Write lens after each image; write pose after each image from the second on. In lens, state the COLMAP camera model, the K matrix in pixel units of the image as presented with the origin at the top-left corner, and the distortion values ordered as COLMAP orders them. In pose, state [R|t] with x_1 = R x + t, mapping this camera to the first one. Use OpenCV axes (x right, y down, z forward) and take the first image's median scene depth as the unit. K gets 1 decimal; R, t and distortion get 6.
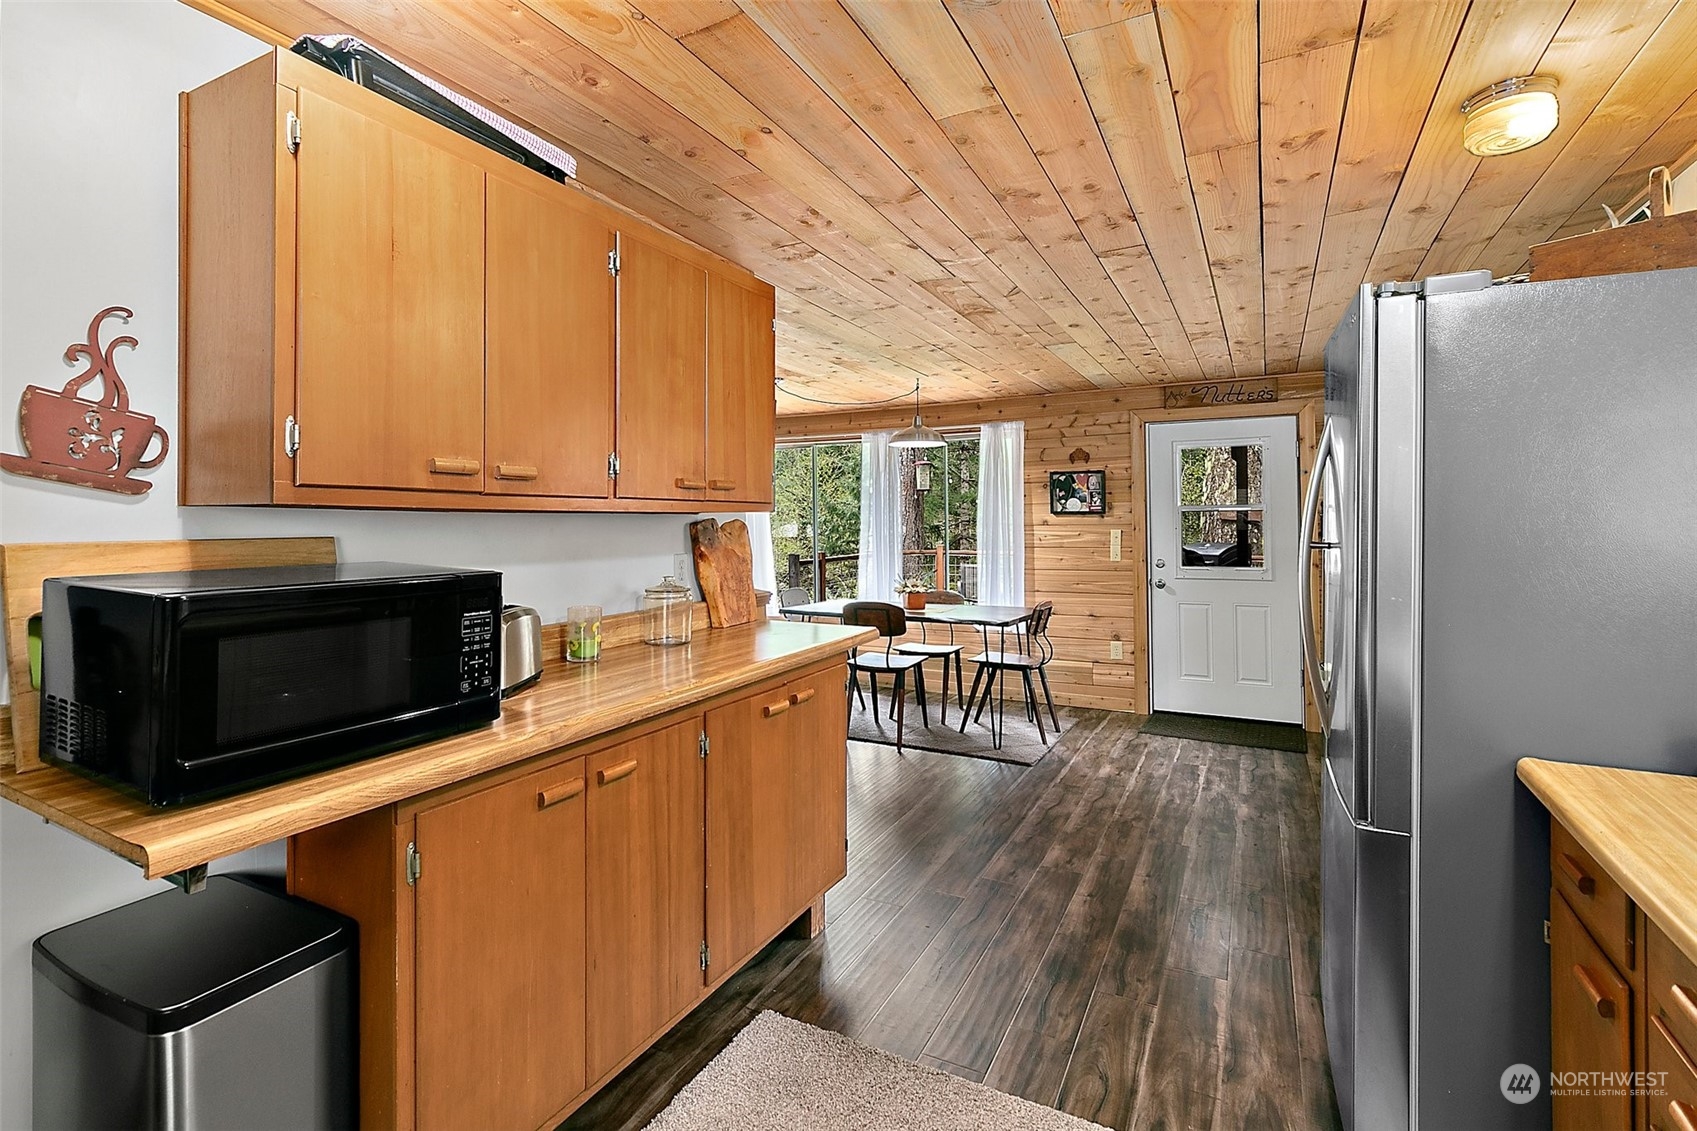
lens RADIAL K [[781.6, 0, 843.9], [0, 781.6, 547.7], [0, 0, 1]] dist [0.001276, -0.011666]
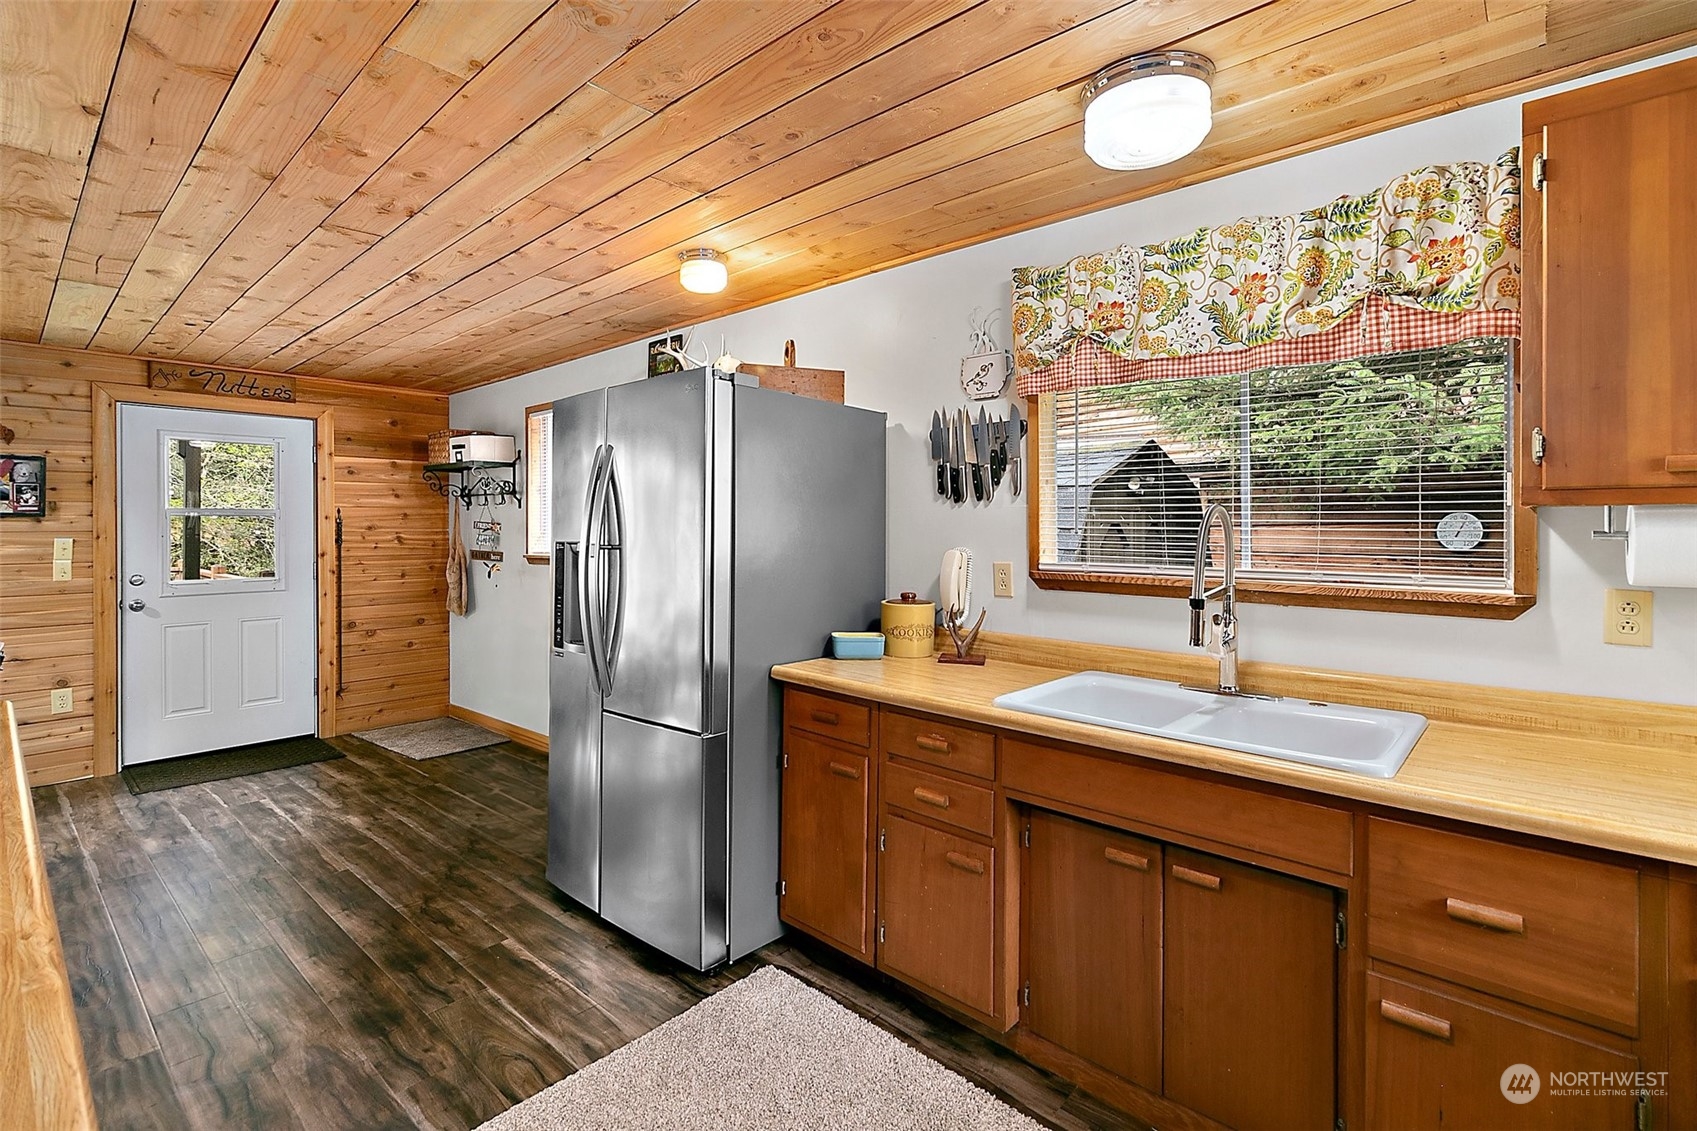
lens RADIAL K [[781.6, 0, 843.9], [0, 781.6, 547.7], [0, 0, 1]] dist [0.001276, -0.011666]
pose [[0.230606, -0.020418, 0.972833, -0.289224], [0.031563, 0.999411, 0.013494, -0.000785], [-0.972535, 0.027594, 0.231114, 0.161803]]
